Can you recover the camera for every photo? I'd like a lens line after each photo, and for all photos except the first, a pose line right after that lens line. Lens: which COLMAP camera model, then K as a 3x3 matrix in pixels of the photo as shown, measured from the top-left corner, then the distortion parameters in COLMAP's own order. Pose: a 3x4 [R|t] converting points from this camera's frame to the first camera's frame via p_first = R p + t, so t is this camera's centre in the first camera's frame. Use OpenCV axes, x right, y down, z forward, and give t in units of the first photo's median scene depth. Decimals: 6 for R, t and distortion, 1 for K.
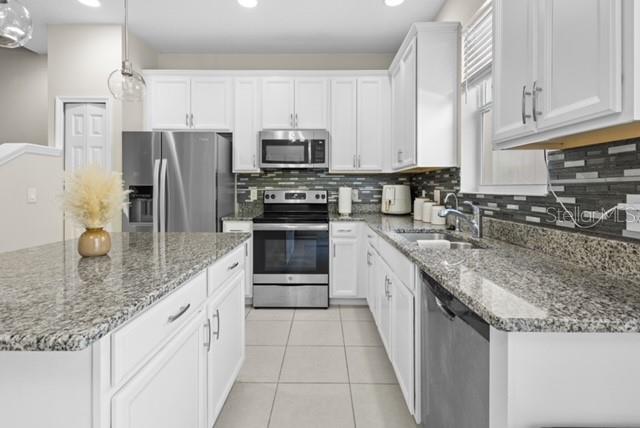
lens RADIAL K [[306.5, 0, 322.2], [0, 306.5, 187.1], [0, 0, 1]] dist [0.000902, -0.000105]
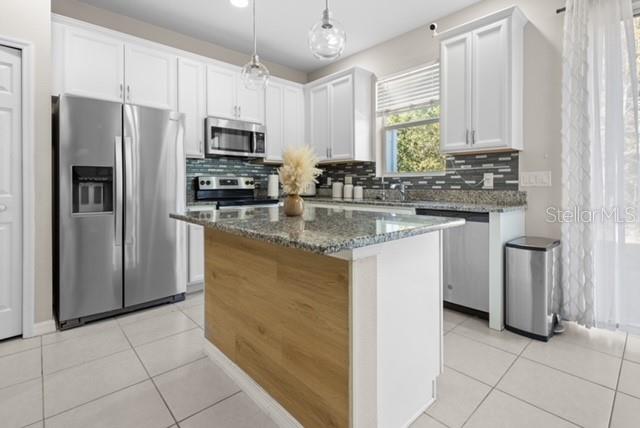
lens RADIAL K [[306.5, 0, 322.2], [0, 306.5, 187.1], [0, 0, 1]] dist [0.000902, -0.000105]
pose [[0.732396, -0.009133, 0.680818, -0.705726], [0.001069, 0.999924, 0.012264, 0.040704], [-0.680878, -0.008254, 0.732350, -0.007952]]
